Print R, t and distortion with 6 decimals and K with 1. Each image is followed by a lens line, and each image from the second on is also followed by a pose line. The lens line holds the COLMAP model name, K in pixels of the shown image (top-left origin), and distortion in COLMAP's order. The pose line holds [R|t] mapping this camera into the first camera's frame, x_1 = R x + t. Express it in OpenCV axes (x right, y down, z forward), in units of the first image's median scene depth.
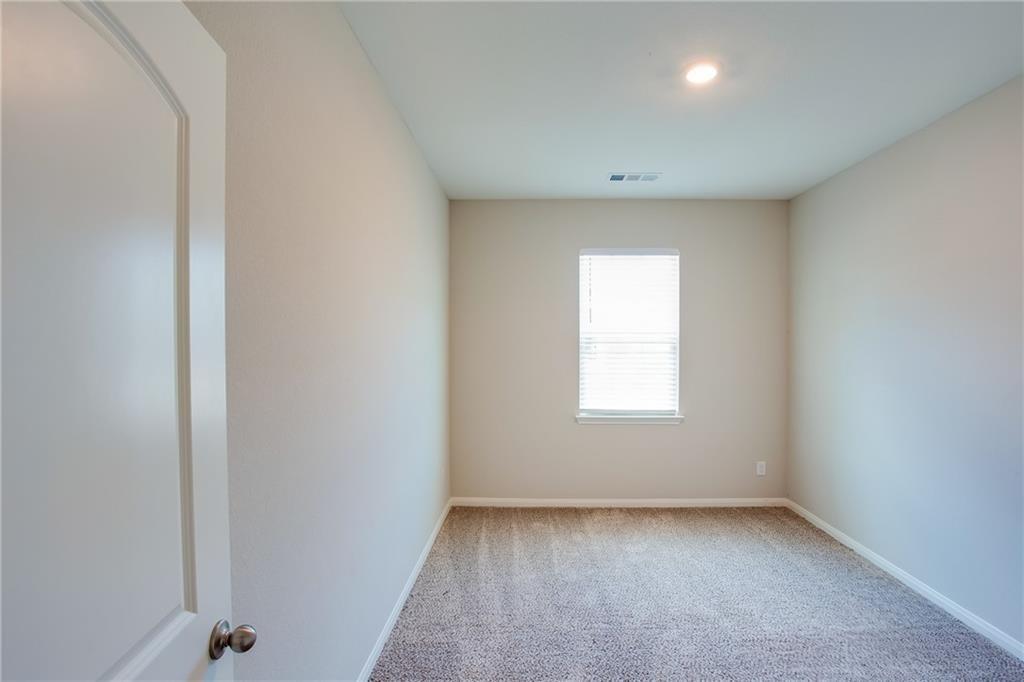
lens RADIAL K [[494.3, 0, 509.9], [0, 494.3, 346.9], [0, 0, 1]] dist [-0.003758, 0.000259]
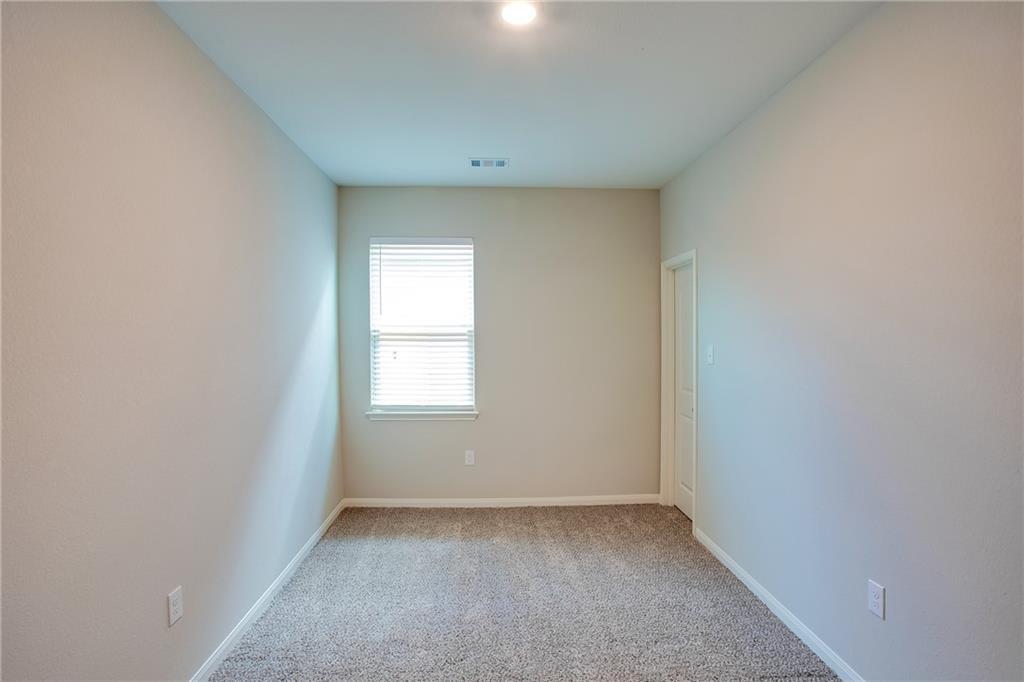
lens RADIAL K [[522.2, 0, 512.1], [0, 522.2, 344.9], [0, 0, 1]] dist [-0.037059, -0.000163]
pose [[0.999345, -0.003693, 0.036012, 0.275799], [0.003355, 0.999950, 0.009453, 0.000248], [-0.036045, -0.009326, 0.999307, -0.013697]]
